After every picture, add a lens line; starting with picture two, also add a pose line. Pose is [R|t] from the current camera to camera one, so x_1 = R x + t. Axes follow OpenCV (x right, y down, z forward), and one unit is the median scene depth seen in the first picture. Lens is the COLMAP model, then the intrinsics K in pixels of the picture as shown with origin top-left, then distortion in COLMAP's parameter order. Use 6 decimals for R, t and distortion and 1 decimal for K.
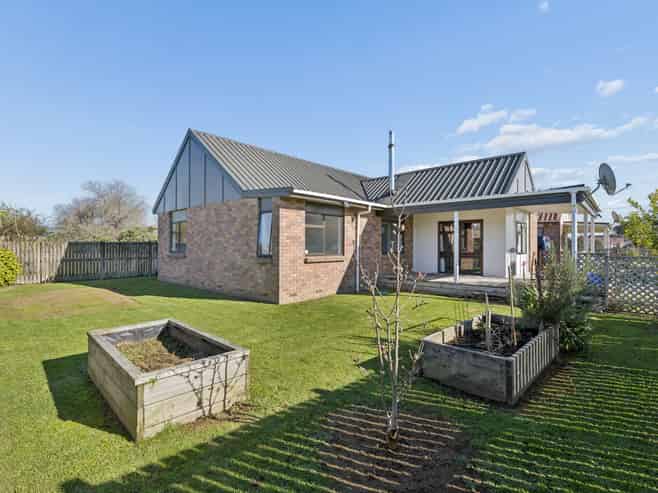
lens RADIAL K [[319.9, 0, 329.0], [0, 319.9, 246.5], [0, 0, 1]] dist [-0.000265, -0.000543]
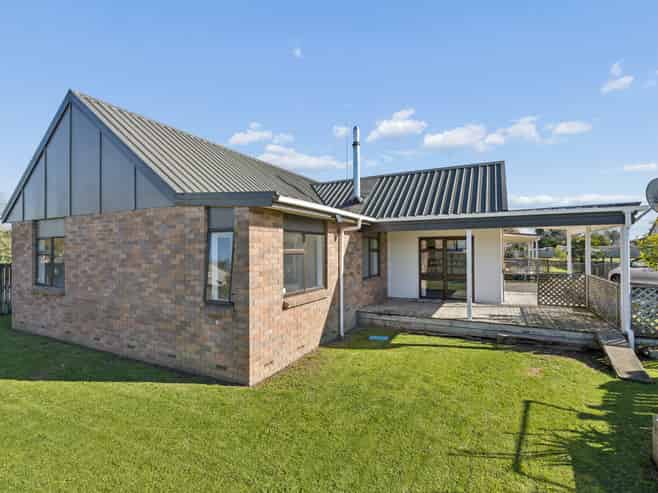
lens RADIAL K [[319.9, 0, 329.0], [0, 319.9, 246.5], [0, 0, 1]] dist [-0.000265, -0.000543]
pose [[0.962749, -0.008604, 0.270260, -0.141189], [0.010724, 0.999922, -0.006368, -0.061605], [-0.270184, 0.009029, 0.962766, 0.308975]]
